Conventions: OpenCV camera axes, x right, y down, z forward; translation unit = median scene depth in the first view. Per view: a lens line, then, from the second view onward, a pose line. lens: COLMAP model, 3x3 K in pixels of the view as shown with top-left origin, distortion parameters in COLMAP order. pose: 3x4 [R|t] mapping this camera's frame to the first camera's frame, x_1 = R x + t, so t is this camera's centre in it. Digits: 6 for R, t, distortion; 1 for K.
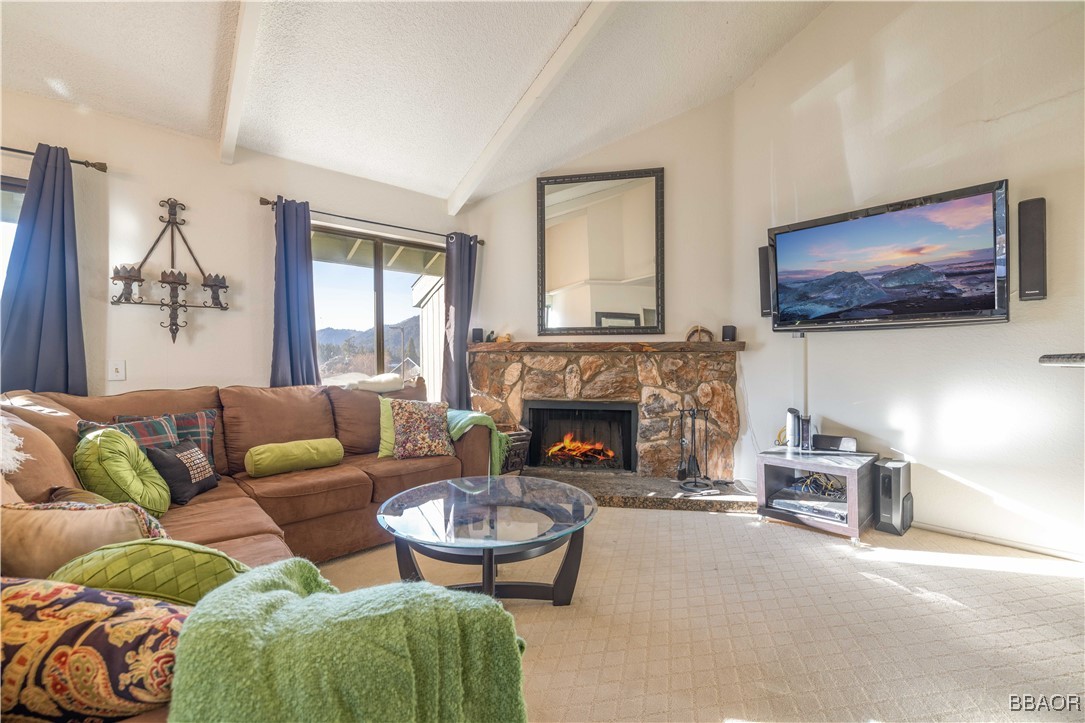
lens RADIAL K [[463.8, 0, 542.5], [0, 463.8, 361.2], [0, 0, 1]] dist [0.002398, 0.000230]
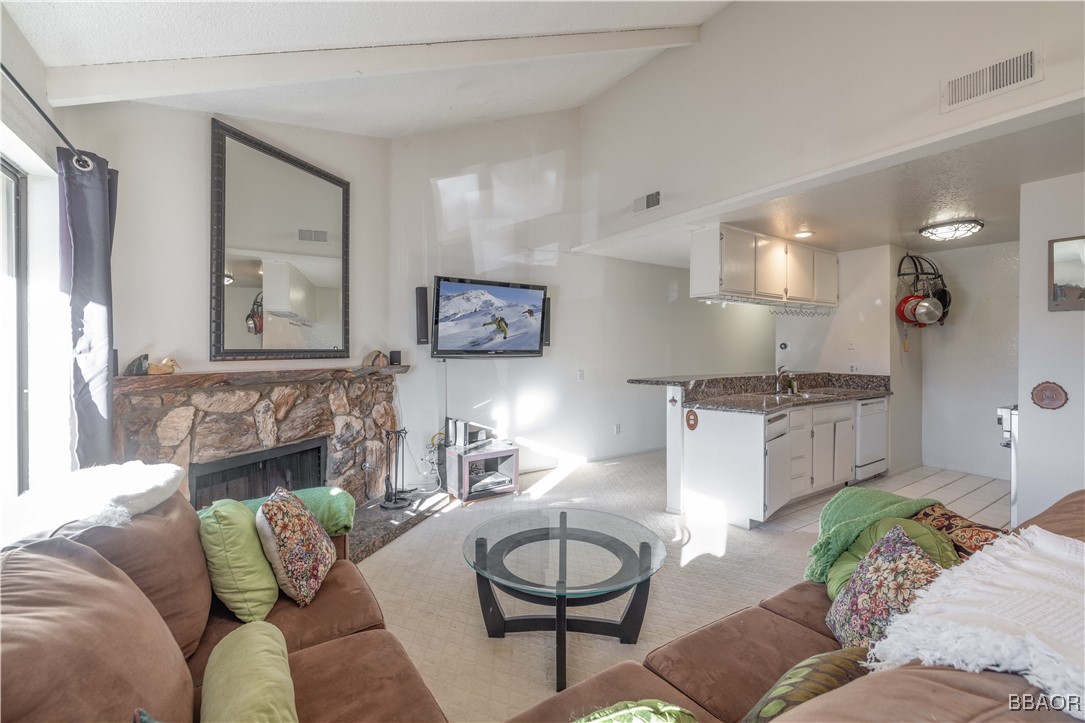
lens RADIAL K [[463.8, 0, 543.2], [0, 463.8, 354.1], [0, 0, 1]] dist [0.002398, 0.000230]
pose [[0.139150, -0.005603, 0.990255, -0.615306], [0.004380, 0.999978, 0.005043, -0.069323], [-0.990262, 0.003635, 0.139172, 0.470730]]
